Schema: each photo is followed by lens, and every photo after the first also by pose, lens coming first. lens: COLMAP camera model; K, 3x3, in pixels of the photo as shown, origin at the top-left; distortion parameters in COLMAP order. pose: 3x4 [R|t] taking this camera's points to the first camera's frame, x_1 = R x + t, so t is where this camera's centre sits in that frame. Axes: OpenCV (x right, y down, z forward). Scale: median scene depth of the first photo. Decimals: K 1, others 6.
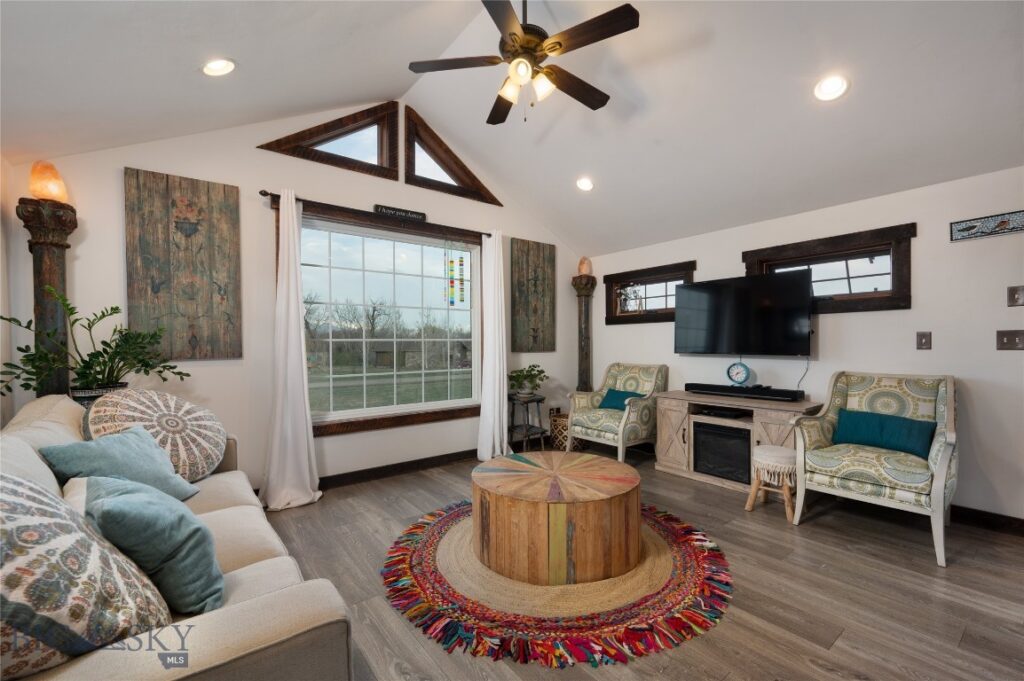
lens RADIAL K [[435.3, 0, 510.7], [0, 435.3, 344.1], [0, 0, 1]] dist [-0.000324, 0.000479]
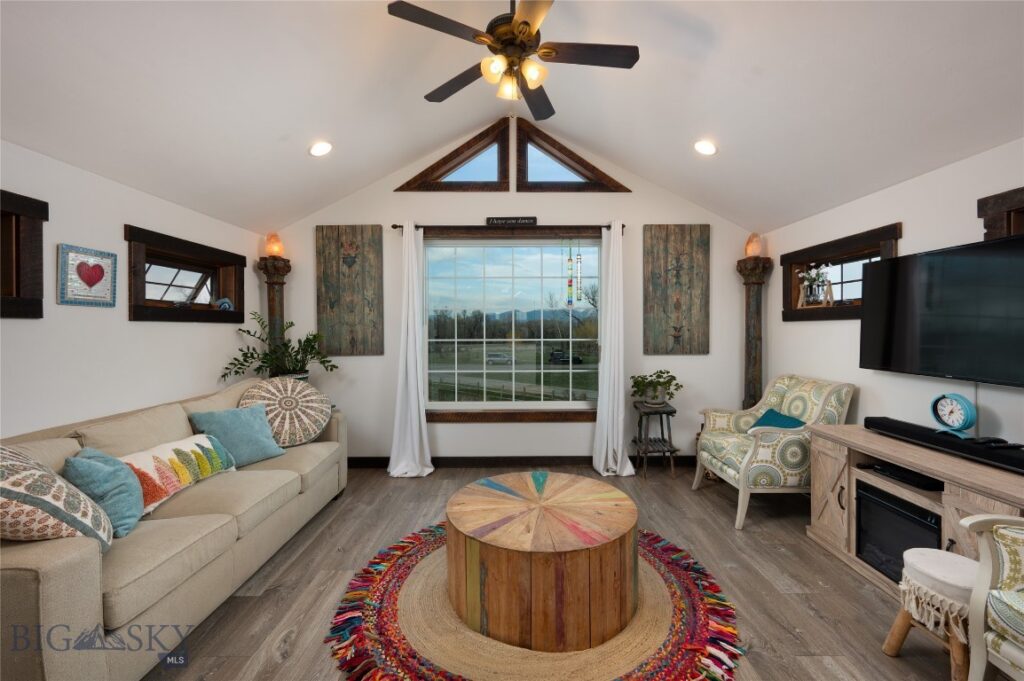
lens RADIAL K [[423.9, 0, 511.4], [0, 423.9, 328.3], [0, 0, 1]] dist [-0.000169, 0.000029]
pose [[0.789527, 0.003676, -0.613705, 0.450249], [-0.003073, 0.999993, 0.002037, -0.049380], [0.613708, 0.000278, 0.789533, 0.218800]]
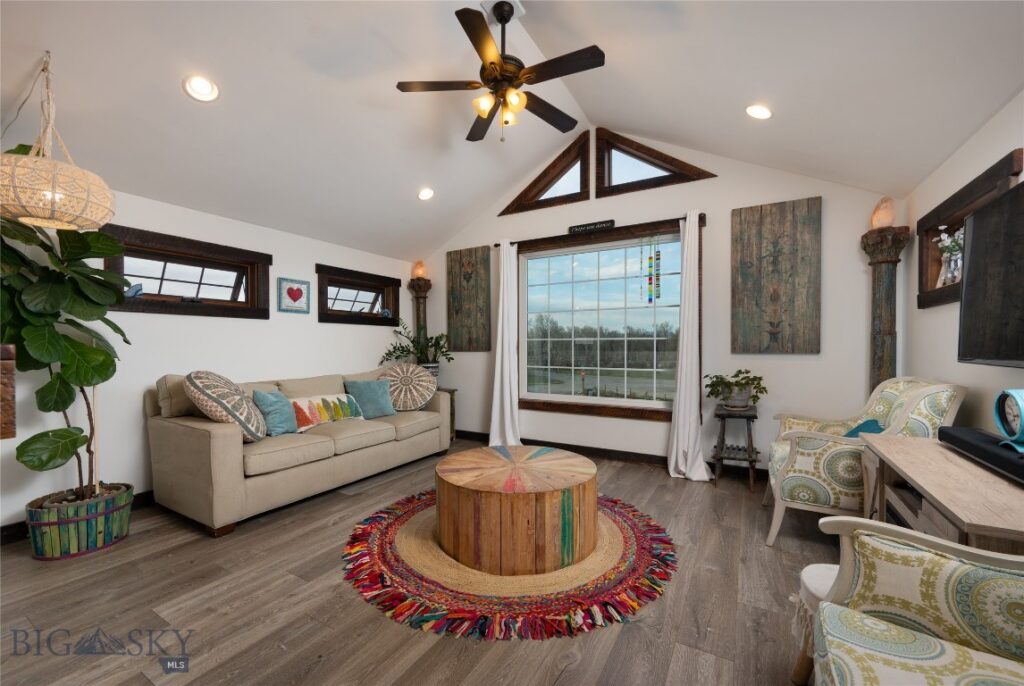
lens RADIAL K [[408.2, 0, 508.4], [0, 408.2, 347.1], [0, 0, 1]] dist [-0.000121, -0.000152]
pose [[0.370109, 0.010751, -0.928926, 0.774733], [-0.002711, 0.999941, 0.010492, 0.000991], [0.928984, -0.001365, 0.370117, 0.480996]]
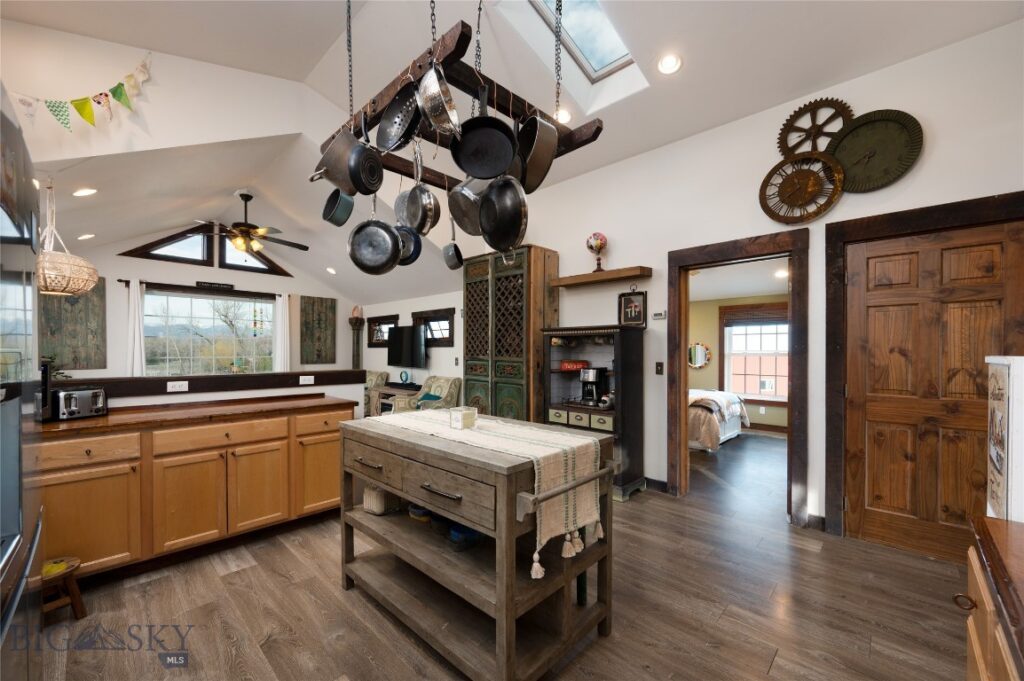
lens RADIAL K [[423.9, 0, 522.6], [0, 423.9, 350.9], [0, 0, 1]] dist [-0.000169, 0.000029]
pose [[0.988321, 0.008423, 0.152153, 0.840286], [-0.008345, 0.999965, -0.001152, -0.053202], [-0.152157, -0.000132, 0.988356, -1.030362]]
